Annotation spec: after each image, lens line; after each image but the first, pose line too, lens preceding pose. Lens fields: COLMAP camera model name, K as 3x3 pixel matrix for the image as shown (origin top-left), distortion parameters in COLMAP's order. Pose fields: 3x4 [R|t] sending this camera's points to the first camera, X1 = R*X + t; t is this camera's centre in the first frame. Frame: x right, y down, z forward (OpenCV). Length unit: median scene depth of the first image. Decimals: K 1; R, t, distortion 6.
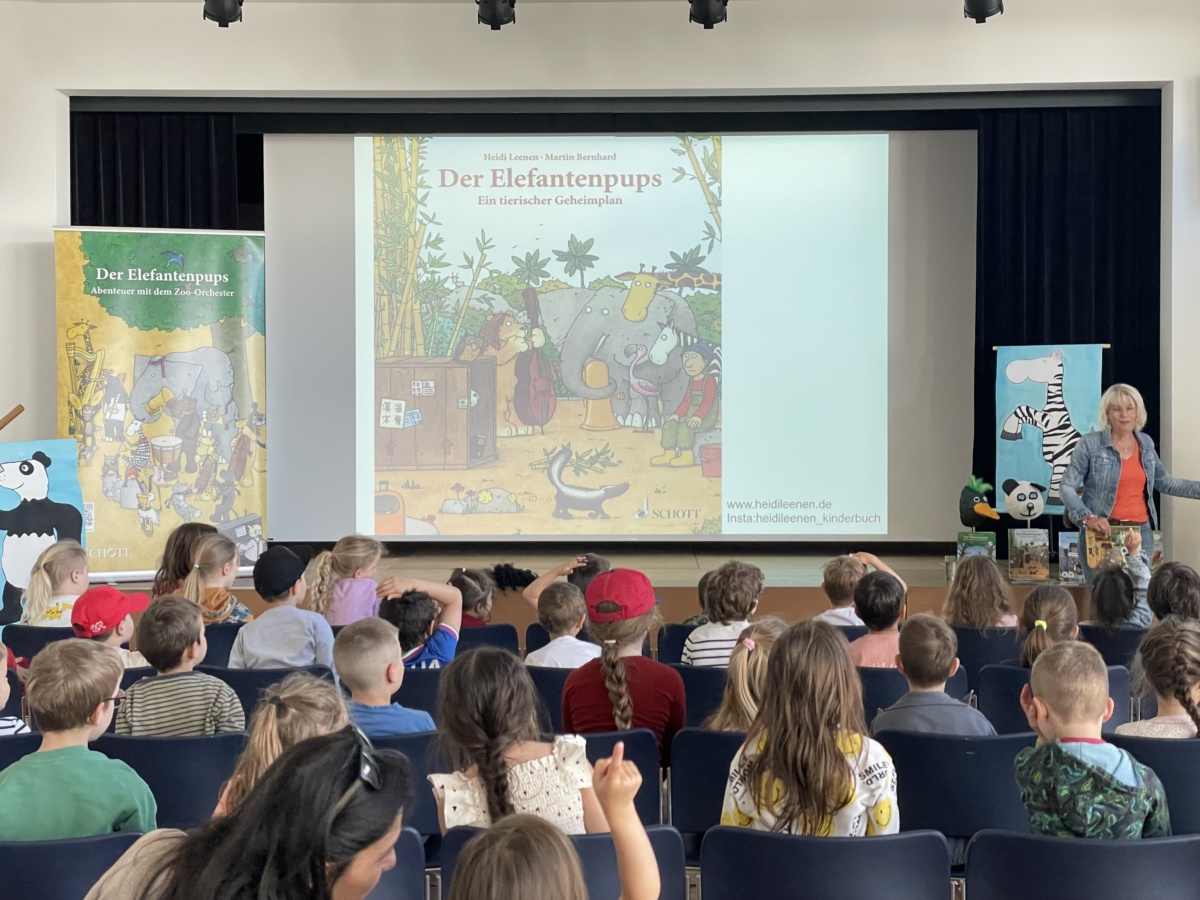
lens RADIAL K [[1425.1, 0, 492.8], [0, 1425.1, 427.8], [0, 0, 1]] dist [0.023480, 0.000000]
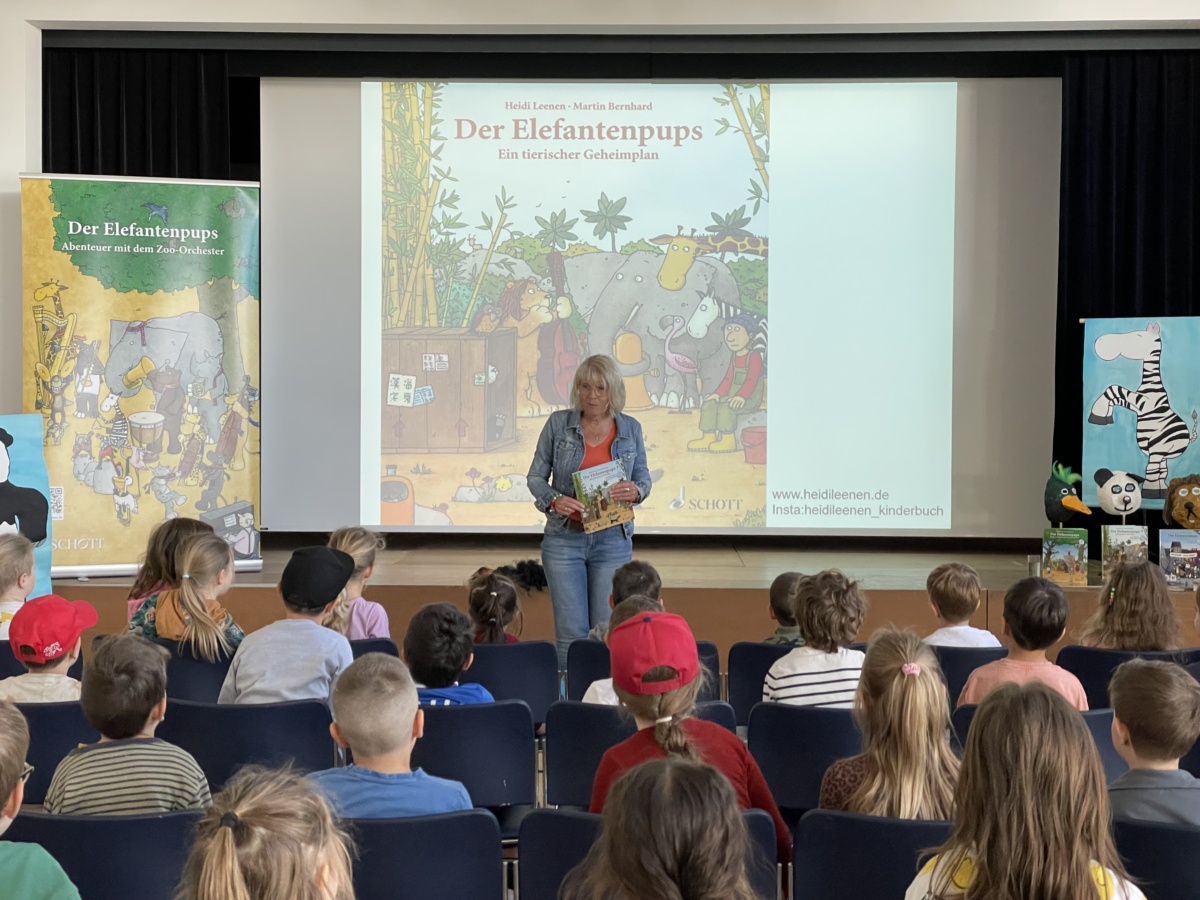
lens RADIAL K [[1425.1, 0, 494.9], [0, 1425.1, 421.3], [0, 0, 1]] dist [0.023480, 0.000000]
pose [[0.999969, 0.007923, 0.000042, -0.012658], [-0.007923, 0.999953, 0.005649, 0.004614], [0.000003, -0.005649, 0.999984, 0.113570]]
